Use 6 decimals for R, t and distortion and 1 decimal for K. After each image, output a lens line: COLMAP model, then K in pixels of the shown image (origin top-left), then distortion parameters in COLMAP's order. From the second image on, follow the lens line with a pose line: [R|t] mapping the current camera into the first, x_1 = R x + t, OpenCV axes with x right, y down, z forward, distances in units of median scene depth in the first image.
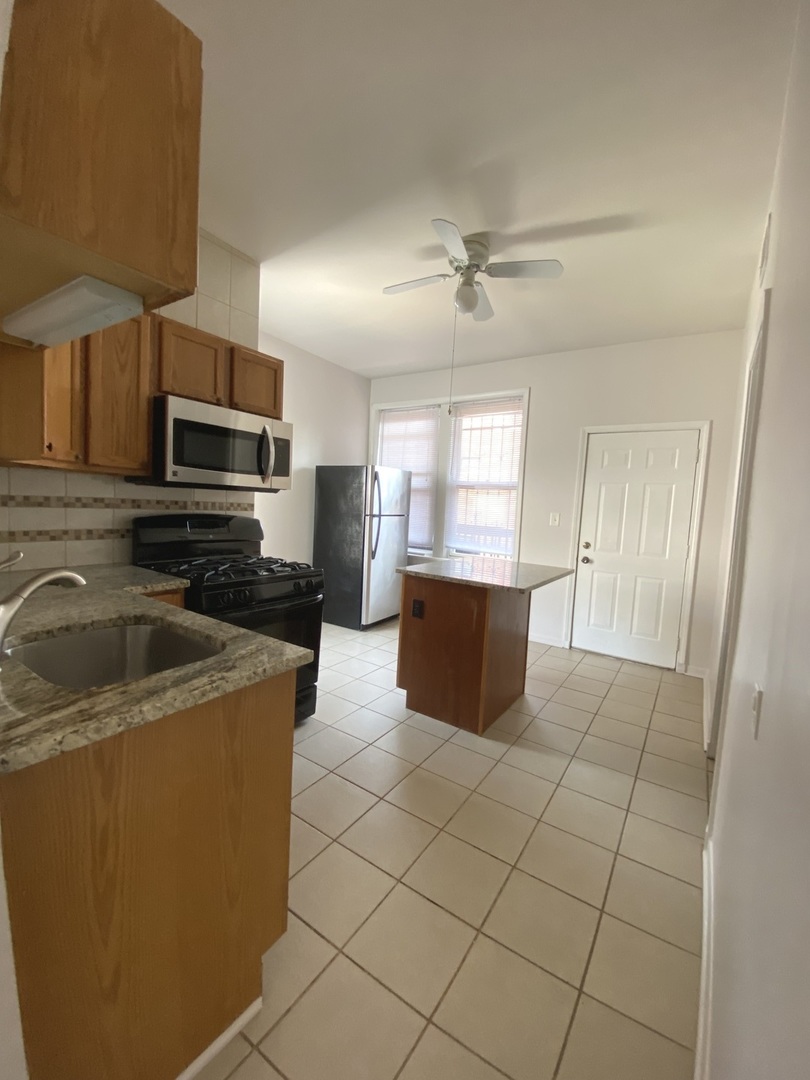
lens RADIAL K [[428.5, 0, 405.0], [0, 428.5, 540.0], [0, 0, 1]] dist [0.019443, -0.005948]
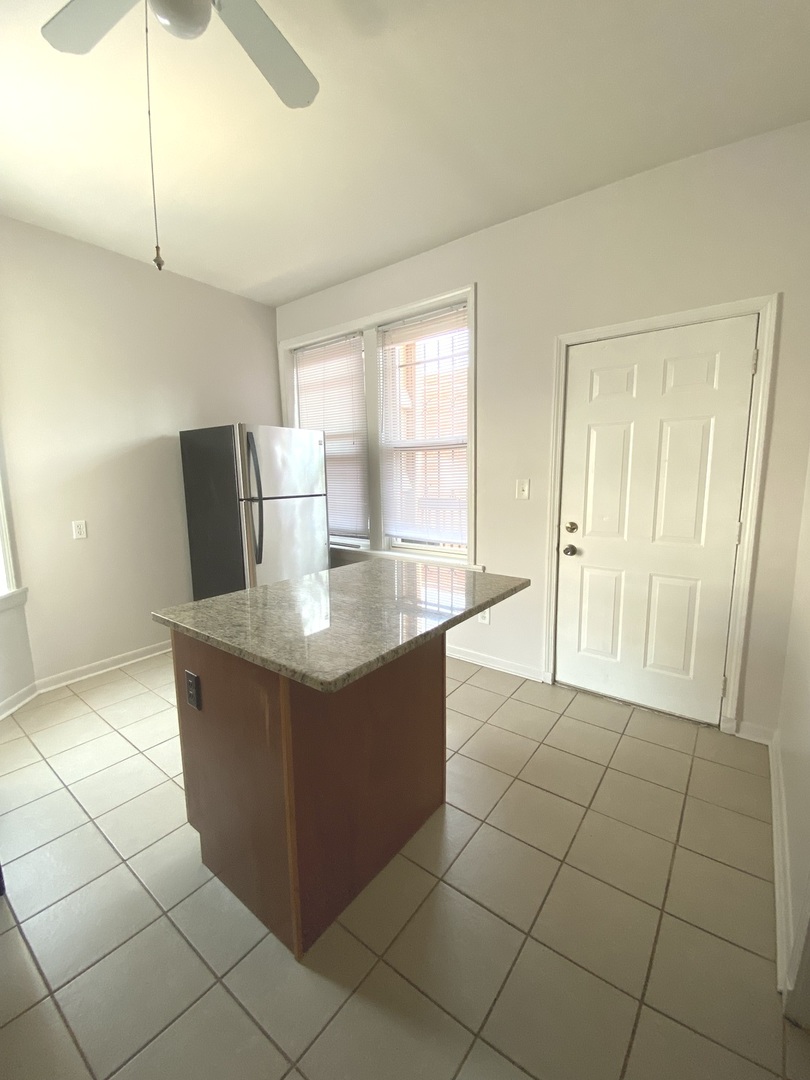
lens RADIAL K [[432.7, 0, 409.3], [0, 432.7, 539.1], [0, 0, 1]] dist [0.044716, -0.027011]
pose [[0.996853, -0.054123, -0.057920, 0.210106], [0.057628, 0.996494, 0.060654, -0.022390], [0.054434, -0.063801, 0.996477, 0.327958]]
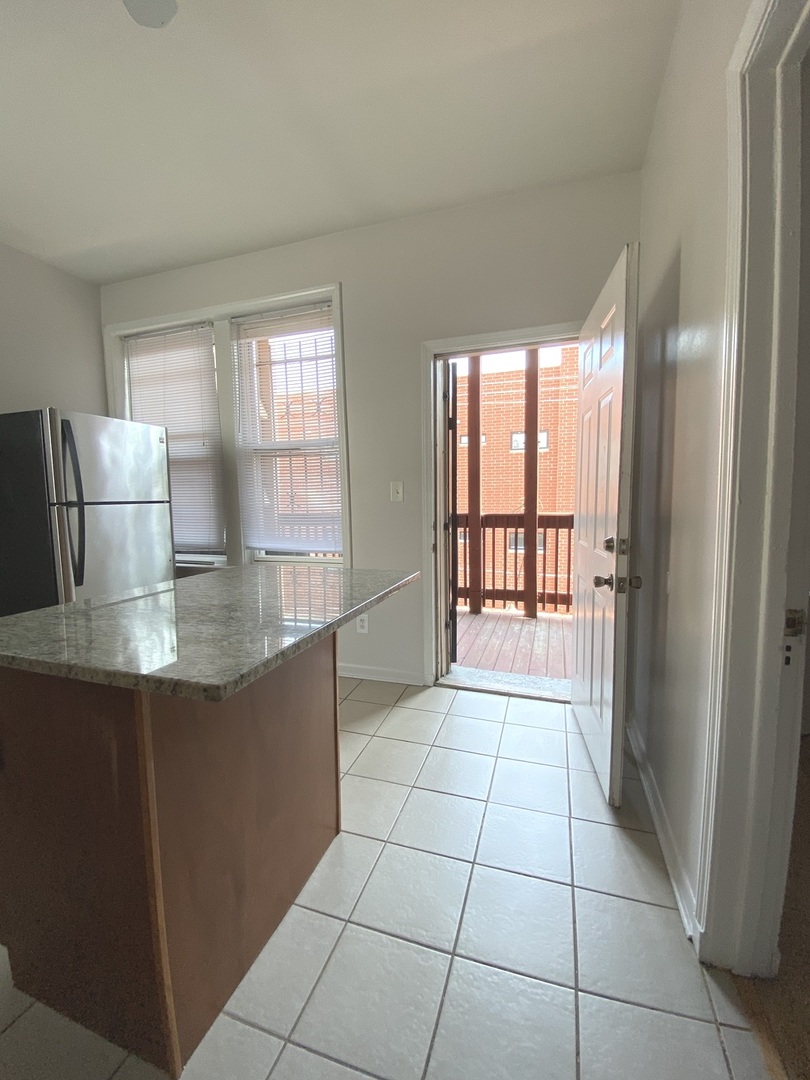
lens RADIAL K [[440.2, 0, 405.7], [0, 440.2, 536.9], [0, 0, 1]] dist [0.016853, -0.018554]
pose [[0.961740, -0.085260, 0.260360, 0.184027], [0.082409, 0.996359, 0.021867, 0.005799], [-0.261276, 0.000426, 0.965264, 0.360247]]
